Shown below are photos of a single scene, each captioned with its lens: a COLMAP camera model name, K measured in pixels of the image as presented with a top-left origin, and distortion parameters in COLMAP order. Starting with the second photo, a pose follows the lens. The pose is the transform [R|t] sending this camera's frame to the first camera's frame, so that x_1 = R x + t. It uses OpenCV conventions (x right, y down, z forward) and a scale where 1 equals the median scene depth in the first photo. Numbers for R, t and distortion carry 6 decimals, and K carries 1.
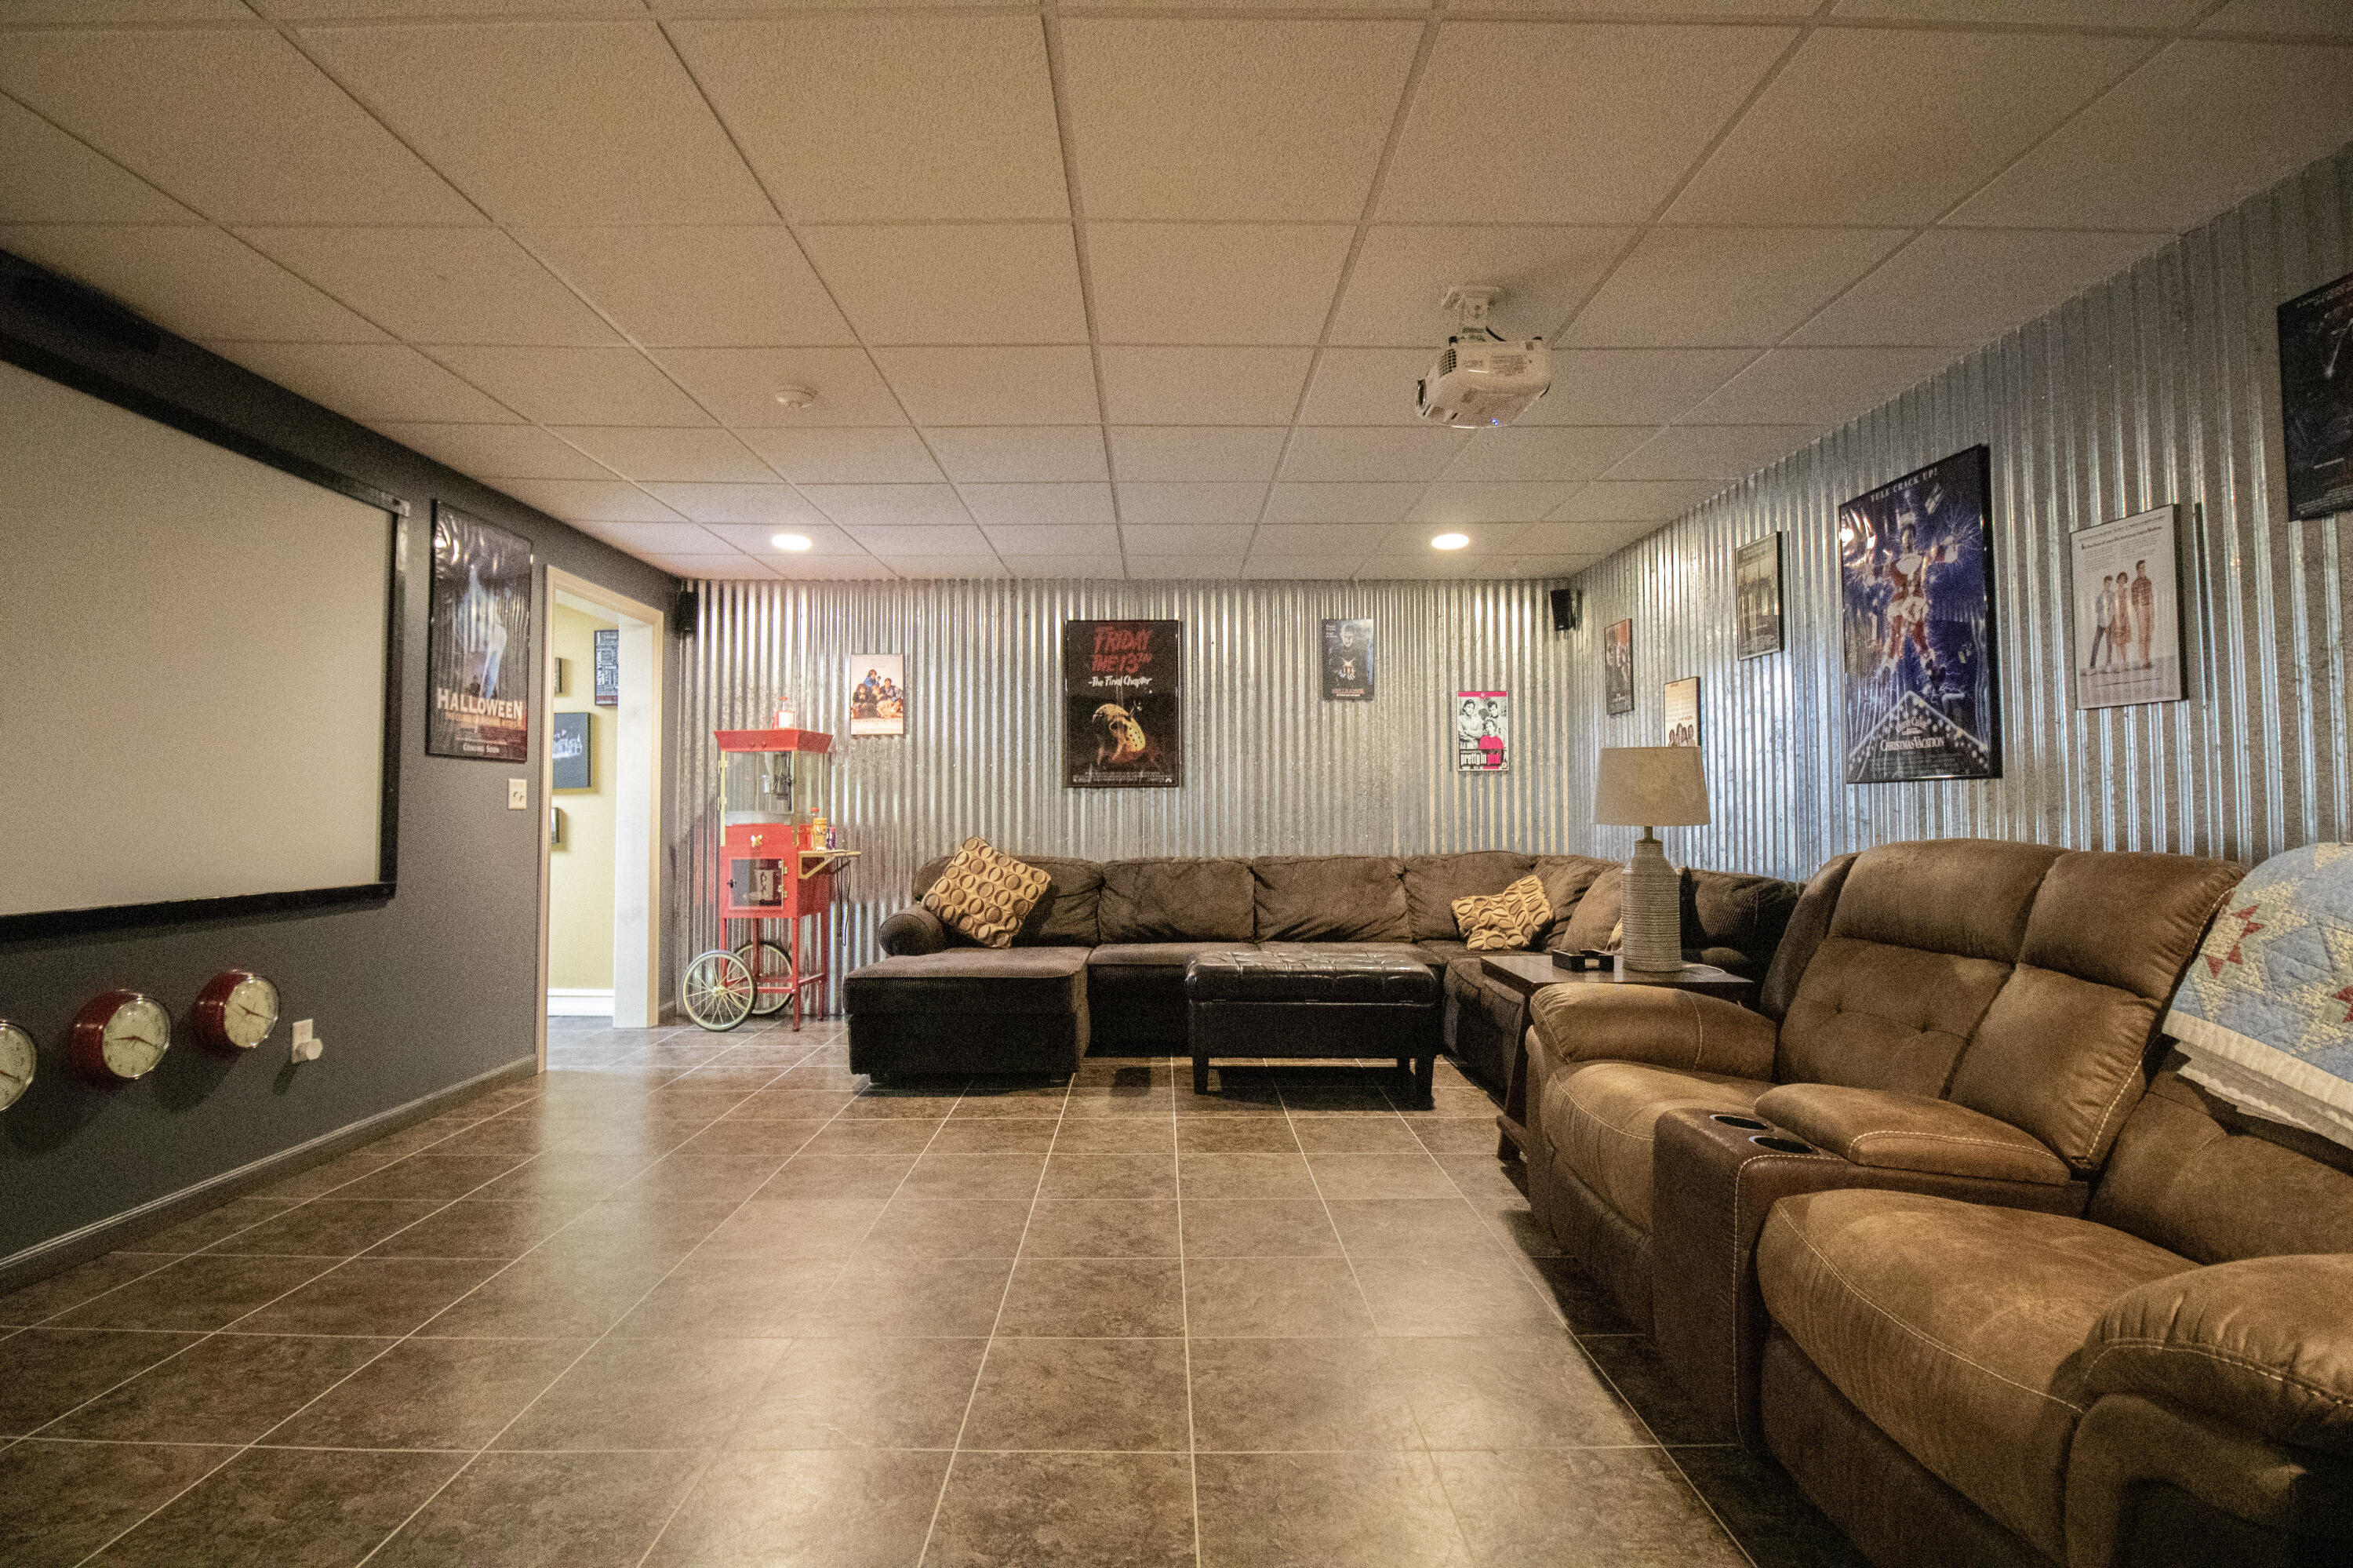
lens RADIAL K [[1092.8, 0, 1168.4], [0, 1092.8, 773.7], [0, 0, 1]] dist [0.001520, -0.014090]
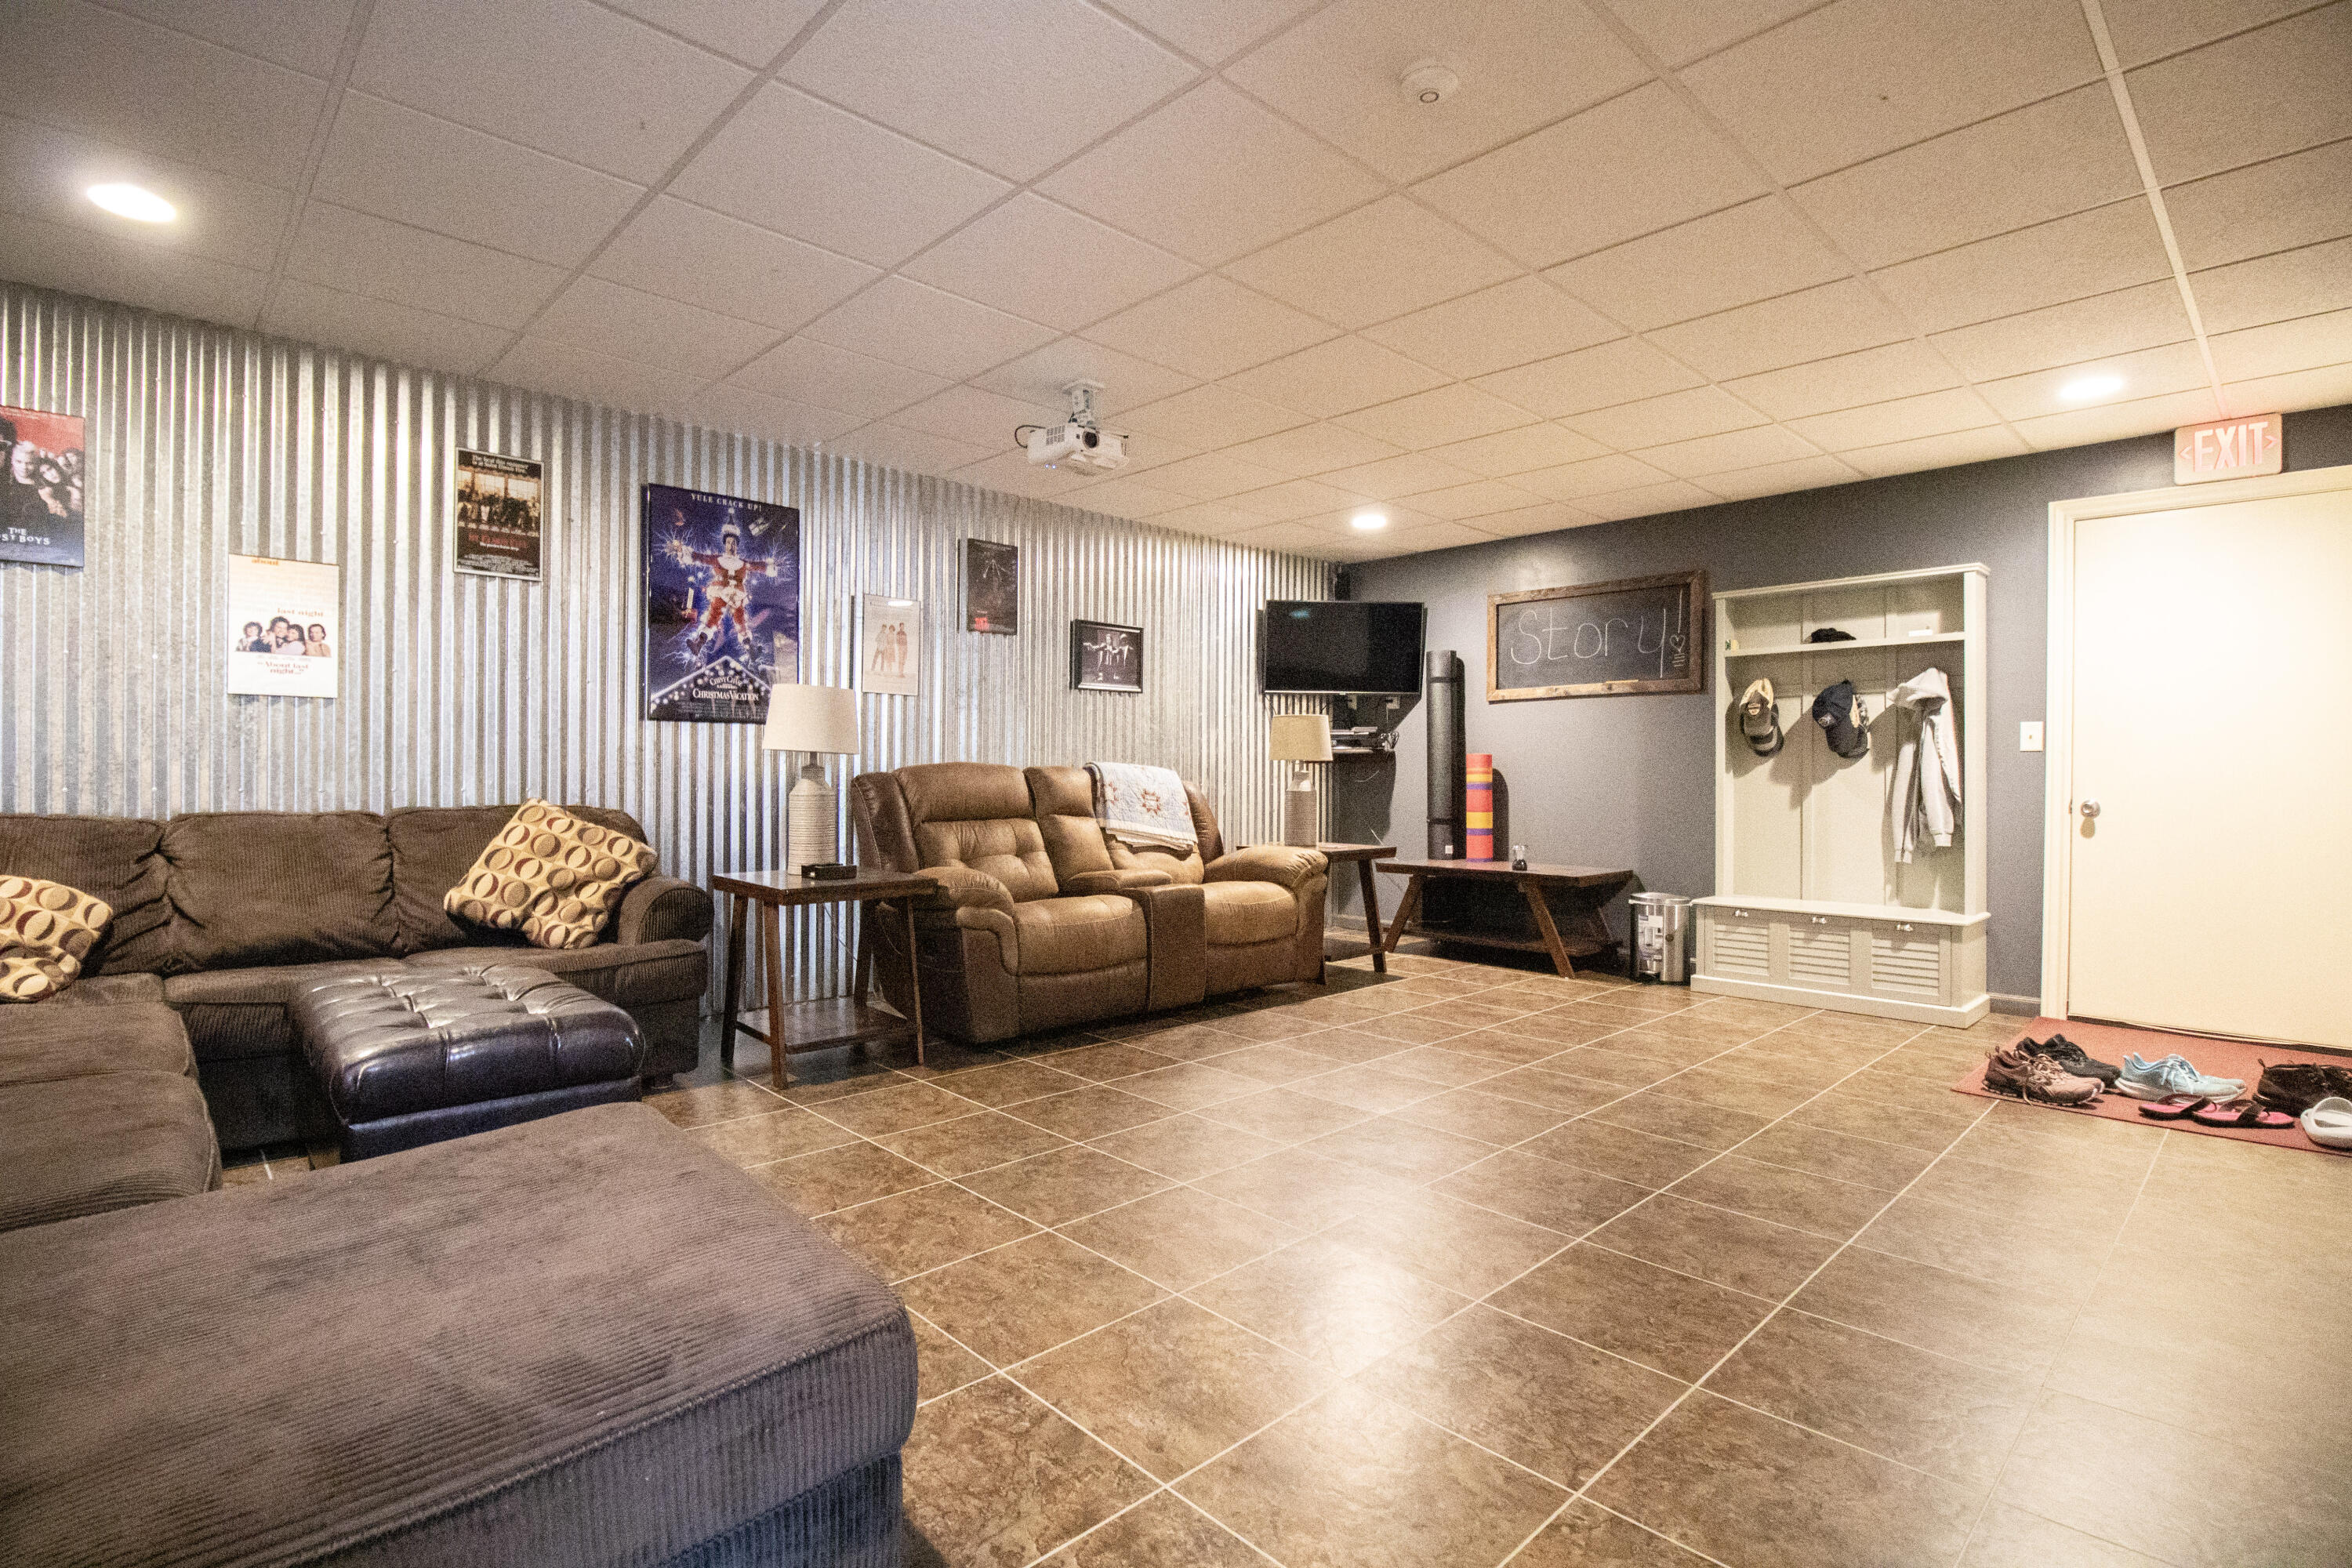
lens RADIAL K [[1117.2, 0, 1189.5], [0, 1117.2, 777.8], [0, 0, 1]] dist [-0.000982, -0.000203]
pose [[-0.689782, -0.009883, 0.723950, -0.459631], [-0.032694, 0.999312, -0.017509, 0.051329], [-0.723279, -0.035746, -0.689630, 0.976152]]
